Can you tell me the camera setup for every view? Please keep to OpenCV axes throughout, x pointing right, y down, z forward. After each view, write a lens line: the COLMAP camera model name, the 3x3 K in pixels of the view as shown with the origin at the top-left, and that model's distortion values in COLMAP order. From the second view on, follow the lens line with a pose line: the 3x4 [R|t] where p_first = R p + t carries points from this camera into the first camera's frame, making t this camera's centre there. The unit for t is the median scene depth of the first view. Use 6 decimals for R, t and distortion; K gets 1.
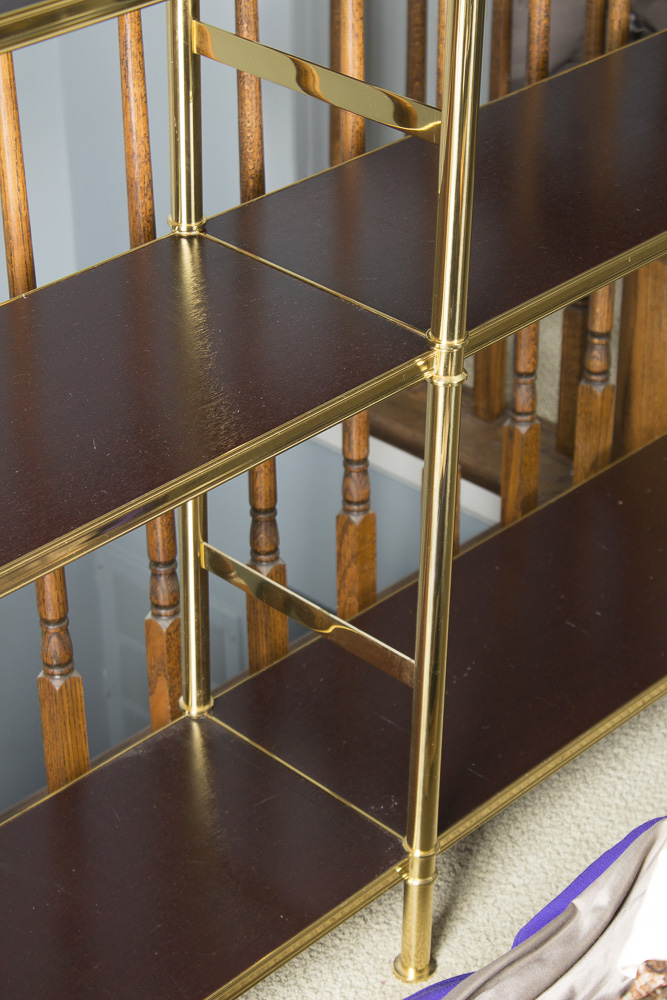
lens RADIAL K [[2259.4, 0, 334.4], [0, 2259.4, 502.0], [0, 0, 1]] dist [0.073751, 0.000000]
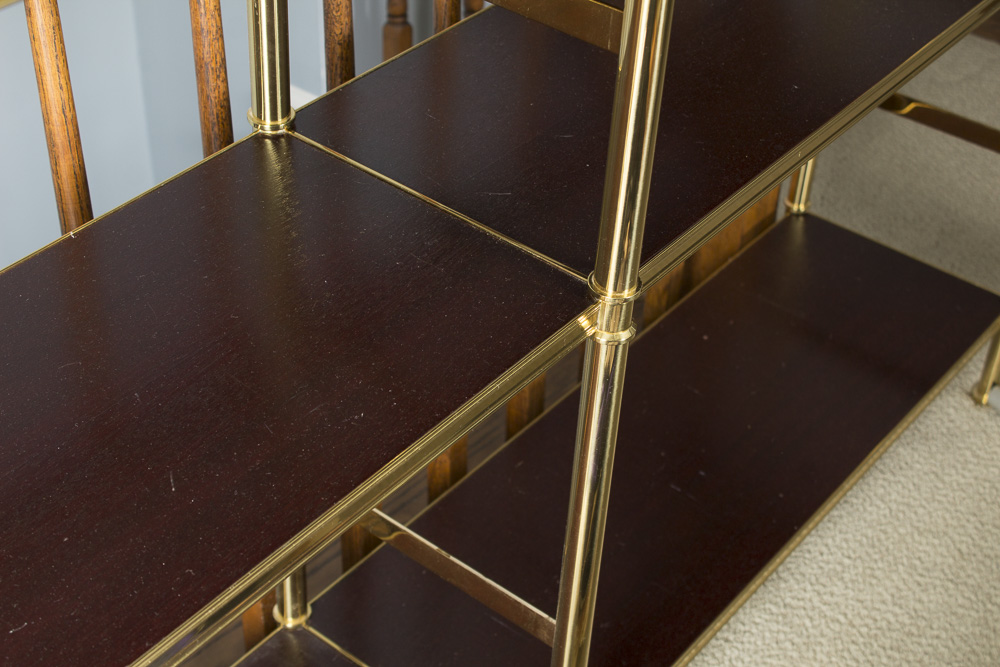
lens RADIAL K [[1633.6, 0, 500.9], [0, 1633.6, 331.1], [0, 0, 1]] dist [-0.011355, 0.000000]
pose [[0.995055, -0.031764, 0.094109, -0.039321], [0.021374, 0.993766, 0.109414, -0.106641], [-0.096998, -0.106861, 0.989531, 0.383160]]
